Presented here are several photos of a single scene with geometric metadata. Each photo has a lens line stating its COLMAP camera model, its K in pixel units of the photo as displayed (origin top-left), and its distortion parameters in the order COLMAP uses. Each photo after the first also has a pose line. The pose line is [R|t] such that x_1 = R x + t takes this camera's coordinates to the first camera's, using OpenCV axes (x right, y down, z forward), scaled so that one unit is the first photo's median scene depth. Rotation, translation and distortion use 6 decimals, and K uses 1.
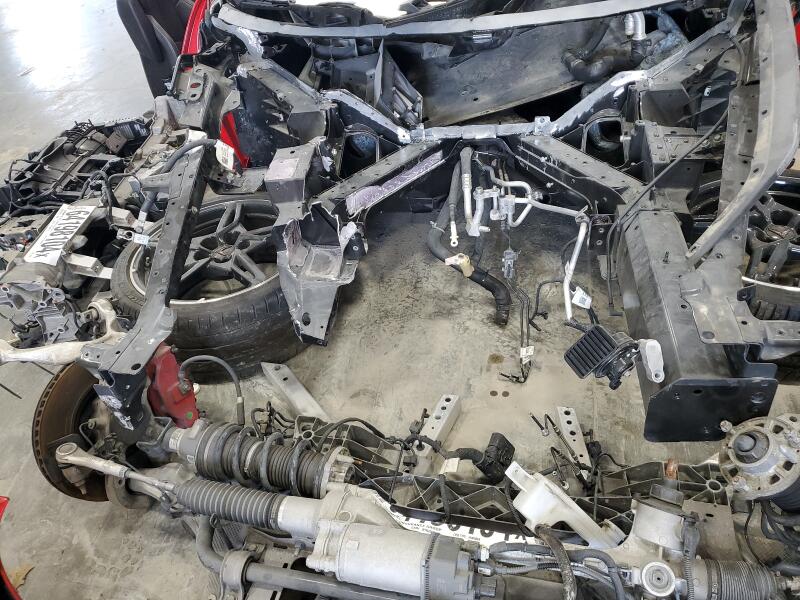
lens RADIAL K [[608.8, 0, 398.1], [0, 608.8, 272.4], [0, 0, 1]] dist [0.000167, 0.000364]
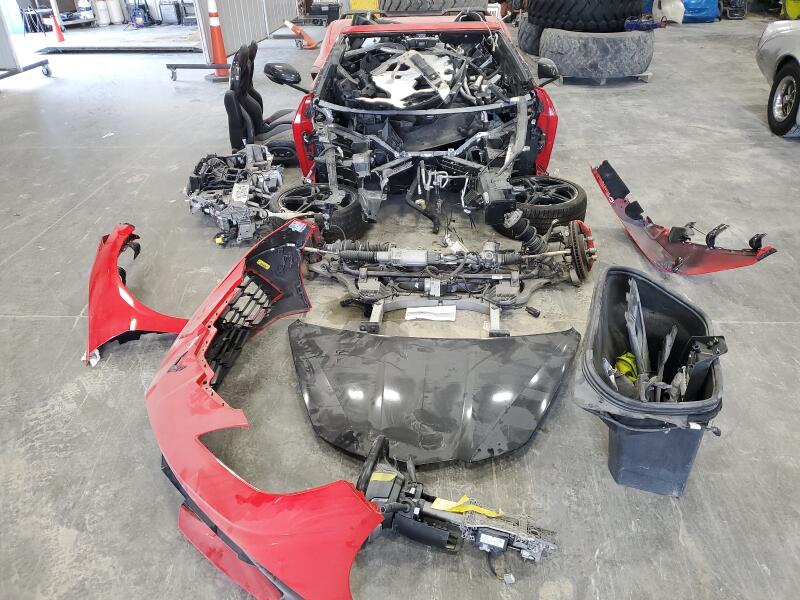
lens RADIAL K [[626.5, 0, 400.0], [0, 626.5, 300.0], [0, 0, 1]] dist [0.008310, 0.018262]
pose [[0.983587, 0.004124, 0.180390, -0.459272], [0.018250, 0.992339, -0.122193, 0.711202], [-0.179512, 0.123479, 0.975976, -1.499507]]
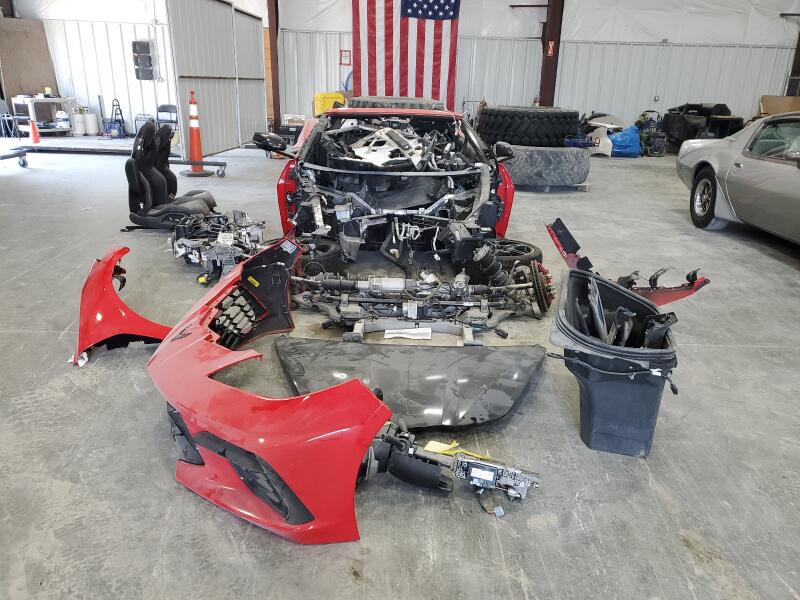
lens RADIAL K [[626.5, 0, 400.0], [0, 626.5, 300.0], [0, 0, 1]] dist [0.008310, 0.018262]
pose [[0.964035, 0.072425, 0.255718, -0.593580], [0.014916, 0.945895, -0.324131, 1.123411], [-0.265357, 0.316288, 0.910795, -1.547781]]
